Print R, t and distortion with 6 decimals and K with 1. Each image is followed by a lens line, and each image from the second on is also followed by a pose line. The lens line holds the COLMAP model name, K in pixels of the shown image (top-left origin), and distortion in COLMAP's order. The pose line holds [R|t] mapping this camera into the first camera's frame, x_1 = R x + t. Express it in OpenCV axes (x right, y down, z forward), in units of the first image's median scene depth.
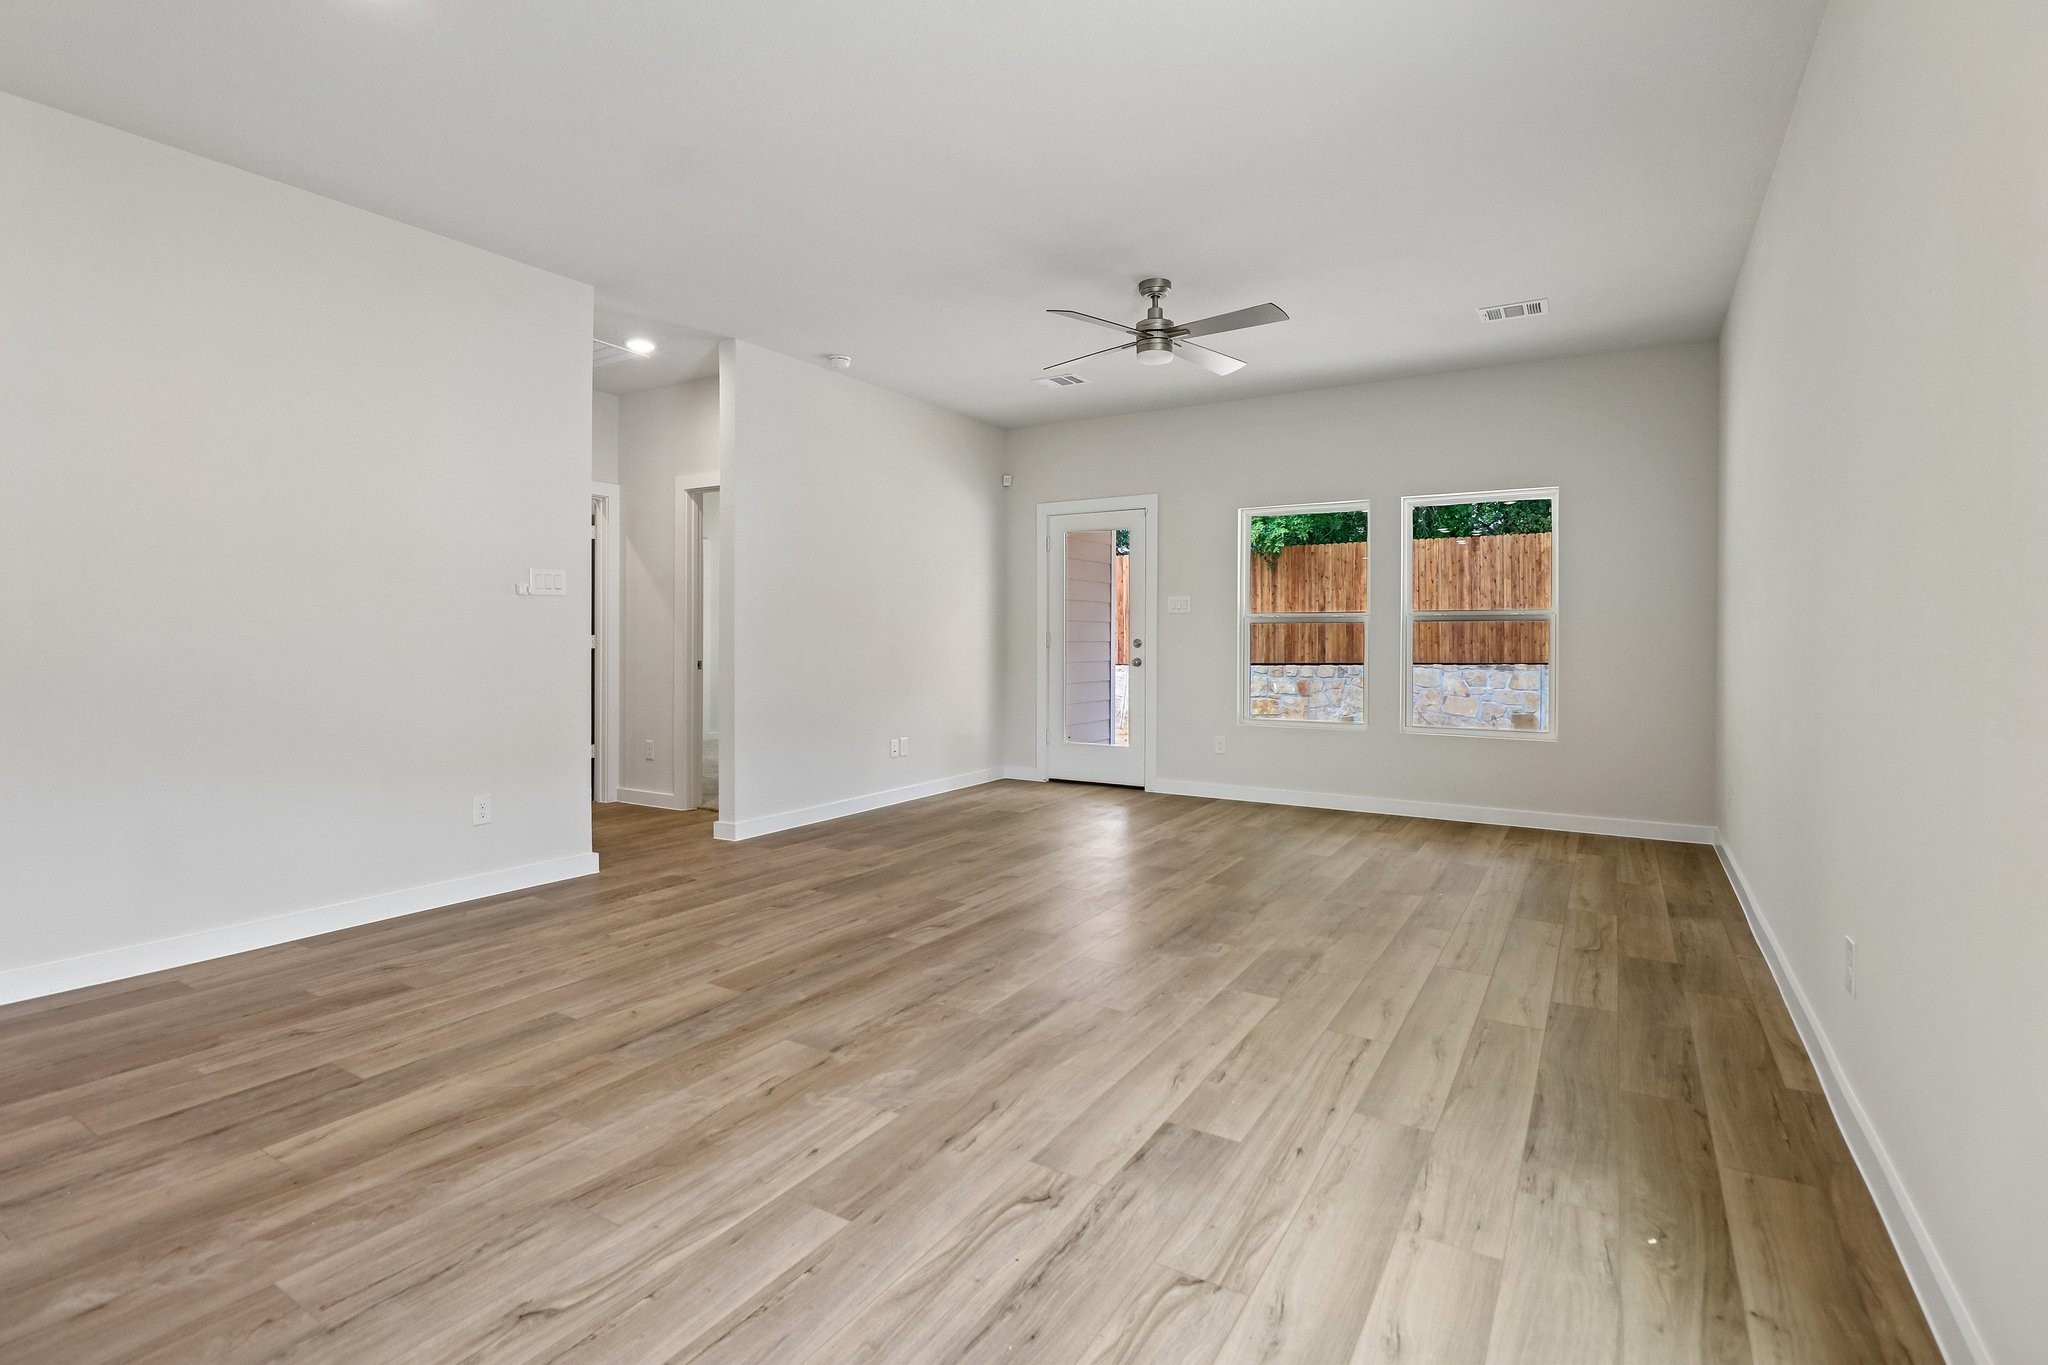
lens RADIAL K [[965.1, 0, 1024.9], [0, 965.1, 648.5], [0, 0, 1]] dist [0.000198, -0.010487]
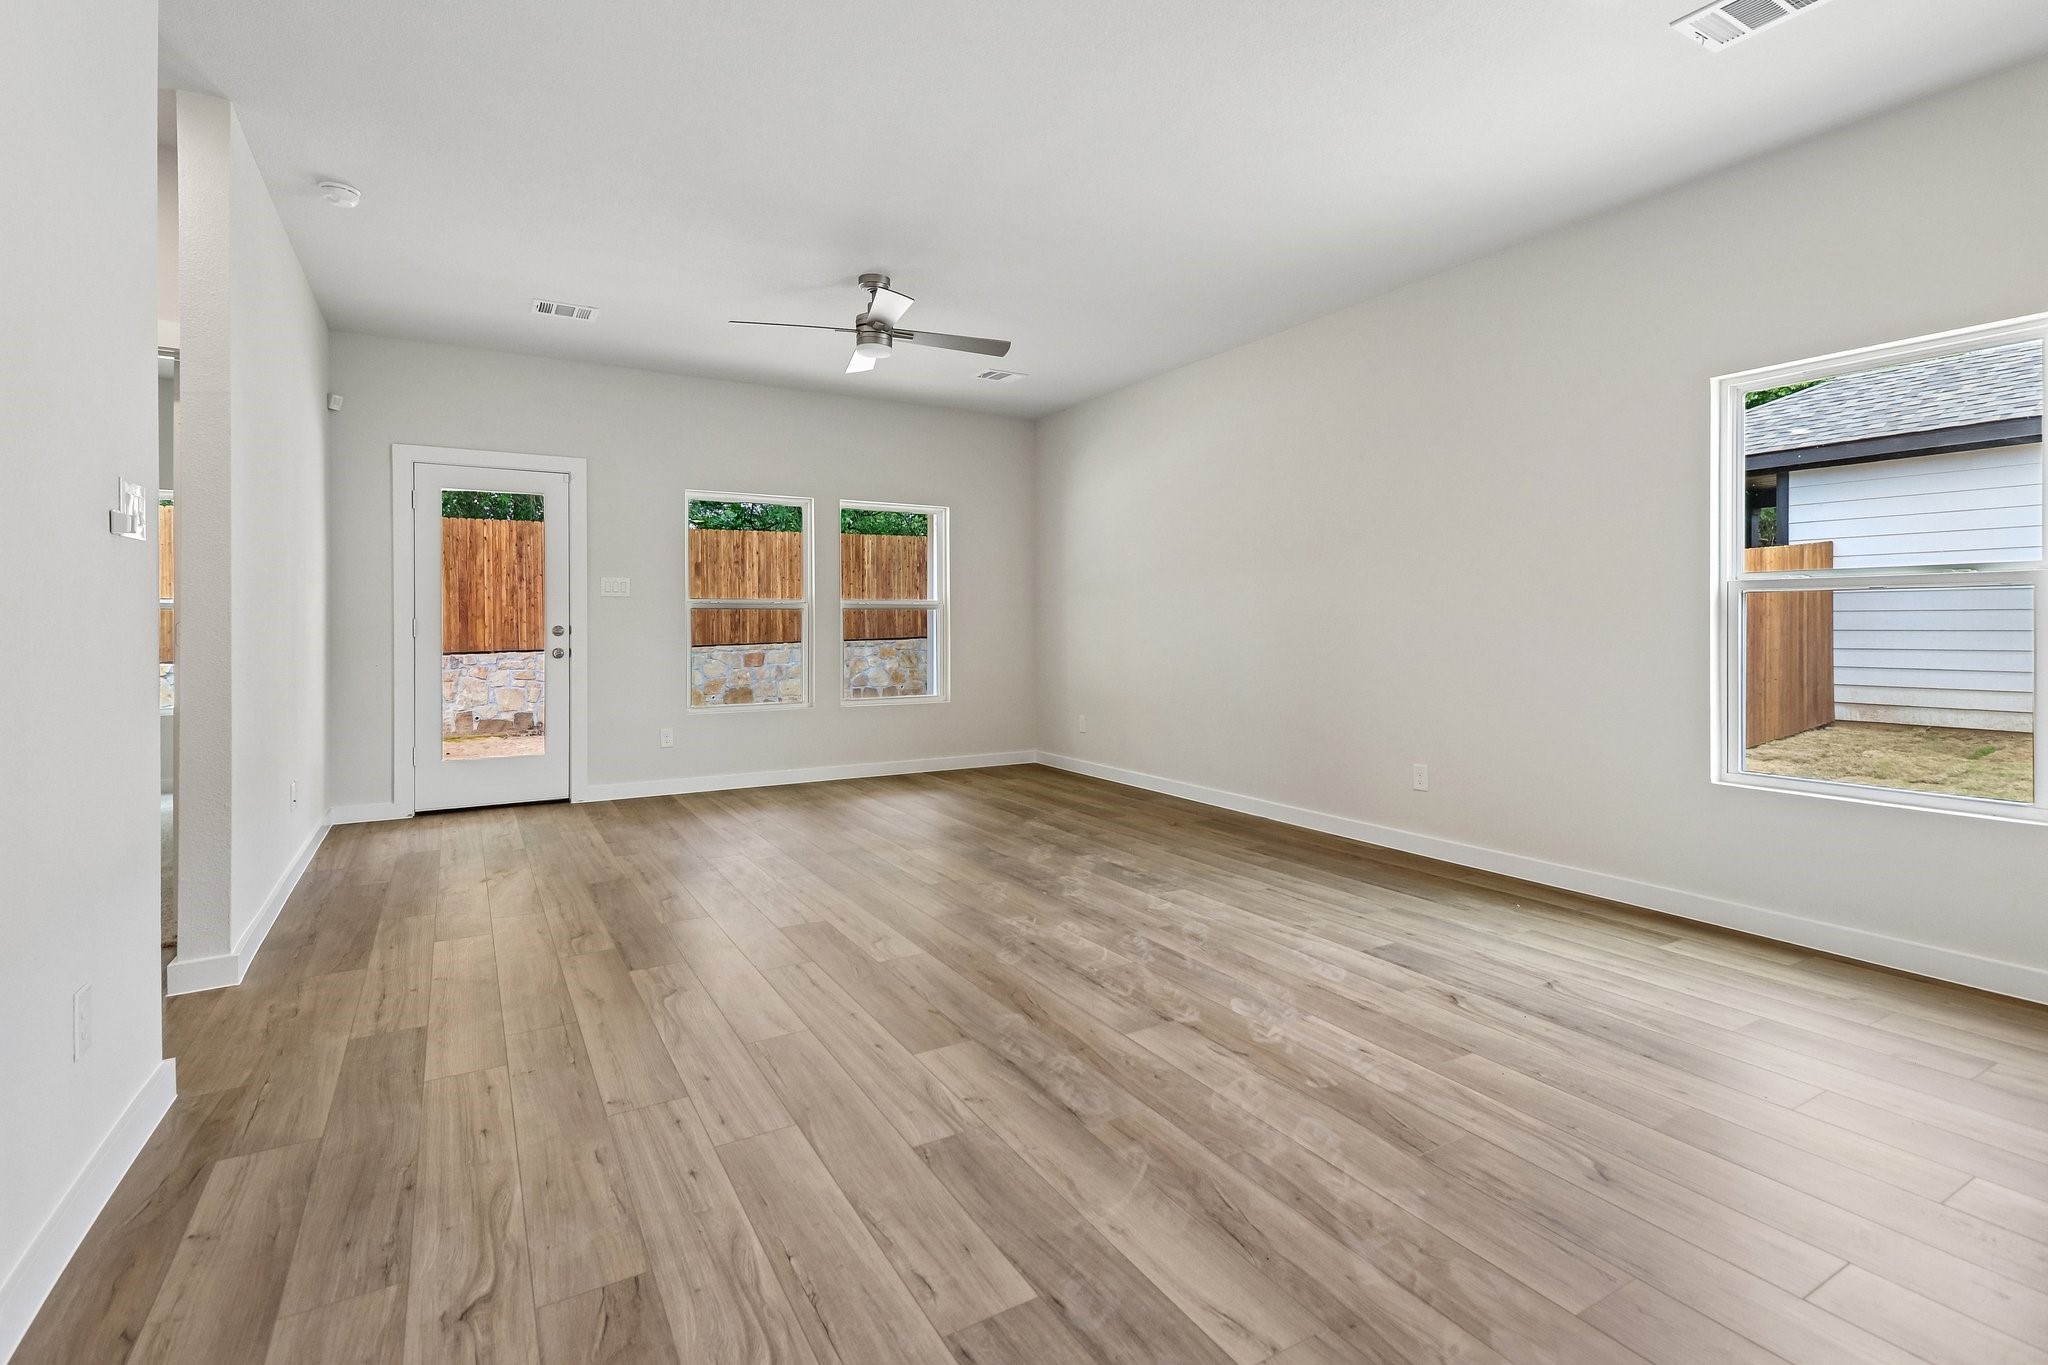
lens RADIAL K [[965.1, 0, 1015.1], [0, 965.1, 619.4], [0, 0, 1]] dist [0.000198, -0.010487]
pose [[0.475850, -0.001070, 0.879526, -0.872557], [0.015277, 0.999858, -0.007049, -0.005911], [-0.879394, 0.016790, 0.475799, 0.476172]]
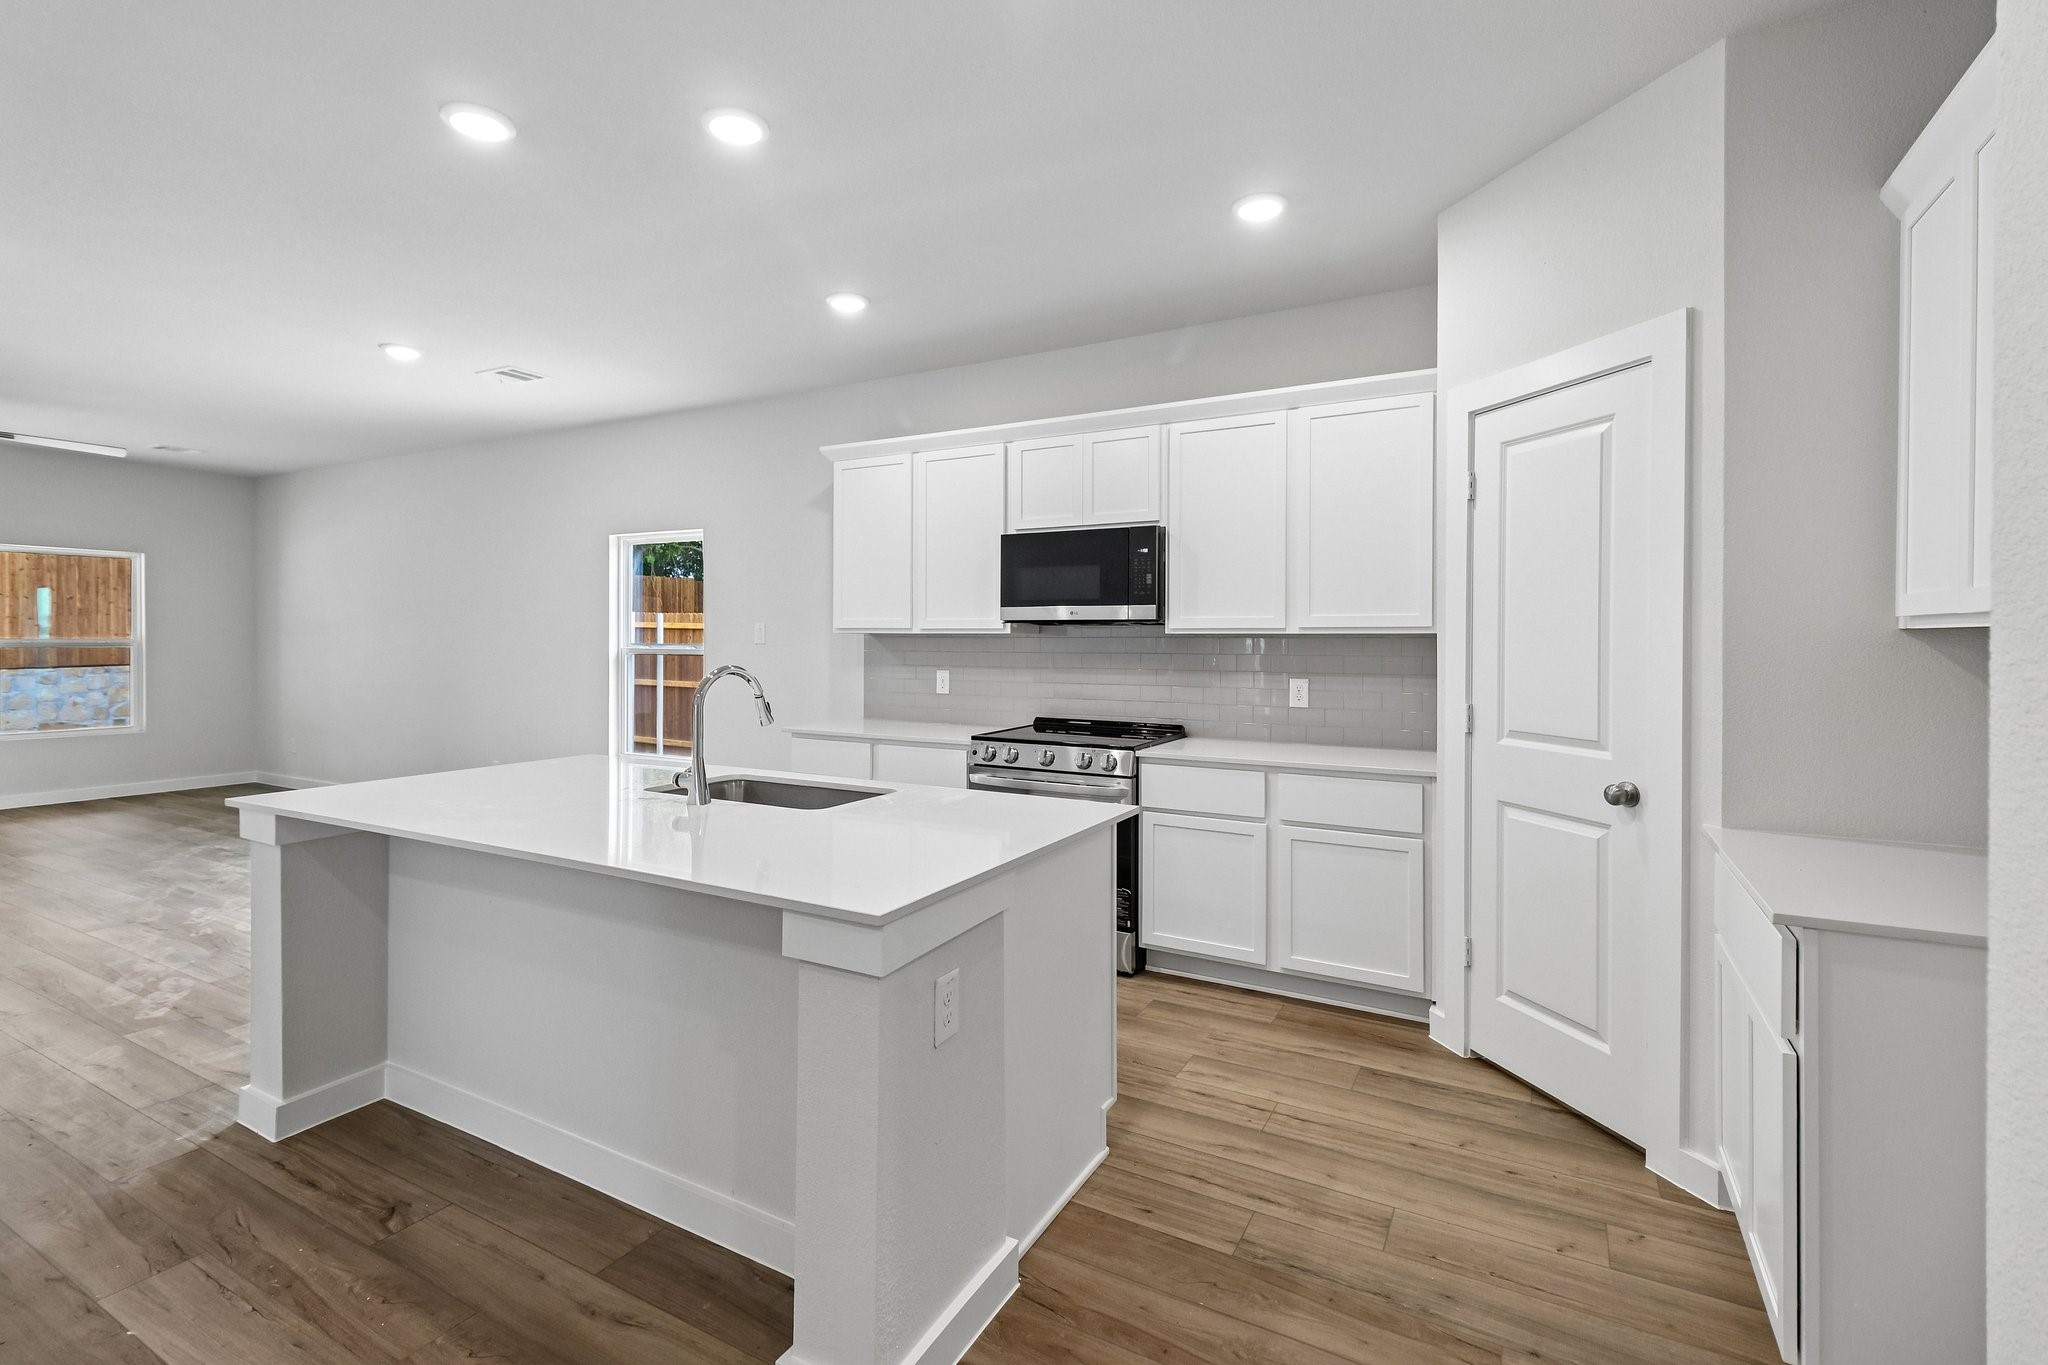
lens RADIAL K [[965.1, 0, 1073.4], [0, 965.1, 652.5], [0, 0, 1]] dist [0.000198, -0.010487]
pose [[-0.058417, -0.022193, 0.998046, -1.453049], [0.008506, 0.999706, 0.022727, -0.065026], [-0.998256, 0.009817, -0.058211, -0.416394]]
